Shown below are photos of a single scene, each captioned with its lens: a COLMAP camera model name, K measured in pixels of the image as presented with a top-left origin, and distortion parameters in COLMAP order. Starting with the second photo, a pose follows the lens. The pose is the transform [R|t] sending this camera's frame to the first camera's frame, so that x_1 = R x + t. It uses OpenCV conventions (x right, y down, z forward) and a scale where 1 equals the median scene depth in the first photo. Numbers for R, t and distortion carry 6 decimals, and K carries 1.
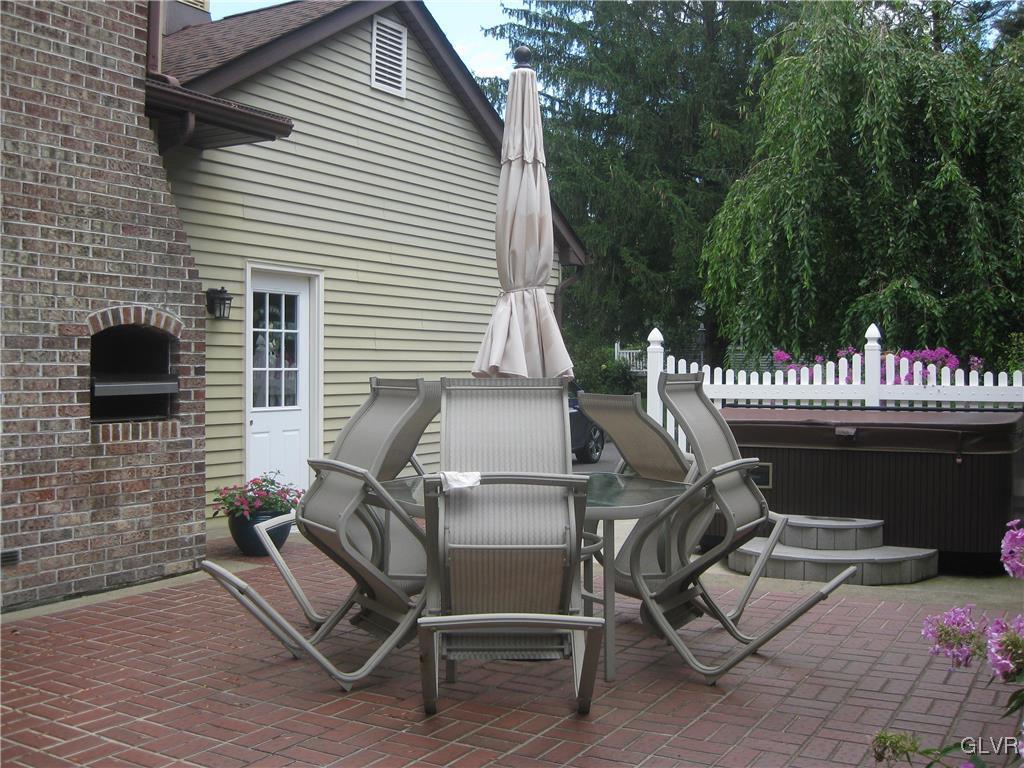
lens RADIAL K [[1116.1, 0, 511.6], [0, 1116.1, 384.1], [0, 0, 1]] dist [-0.145714, 0.000000]
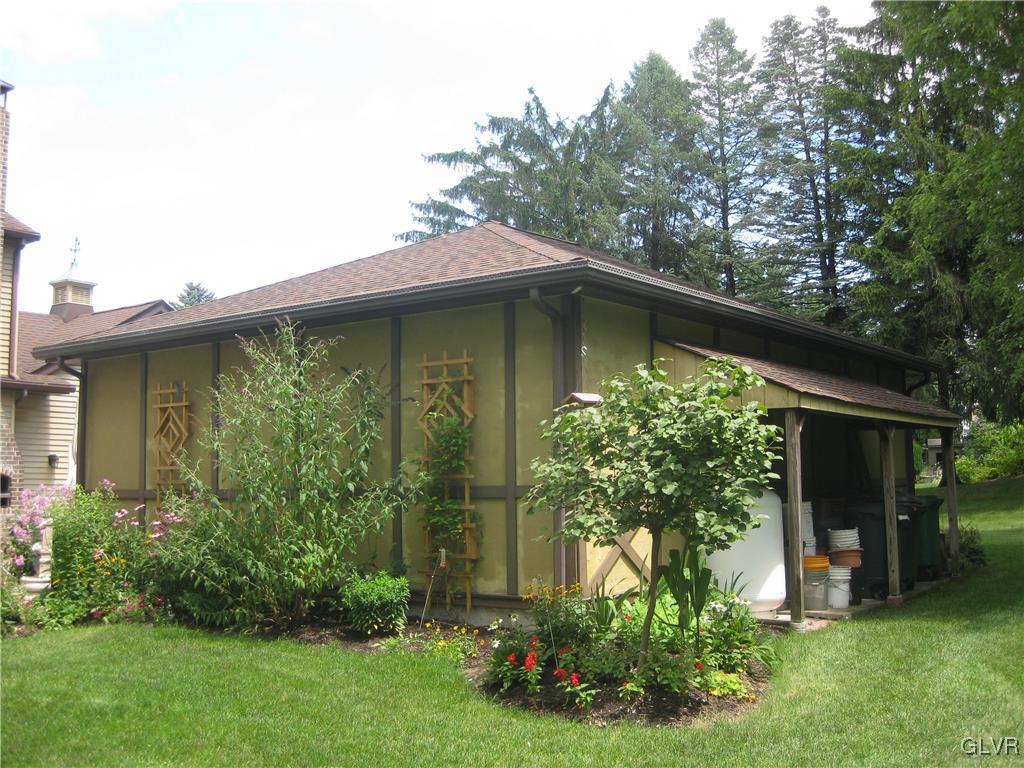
lens RADIAL K [[1116.1, 0, 511.6], [0, 1116.1, 383.2], [0, 0, 1]] dist [-0.145714, 0.000000]
pose [[0.991138, -0.028893, -0.129657, 1.260780], [0.015510, 0.994553, -0.103069, 0.020735], [0.131929, 0.100145, 0.986188, -1.473921]]
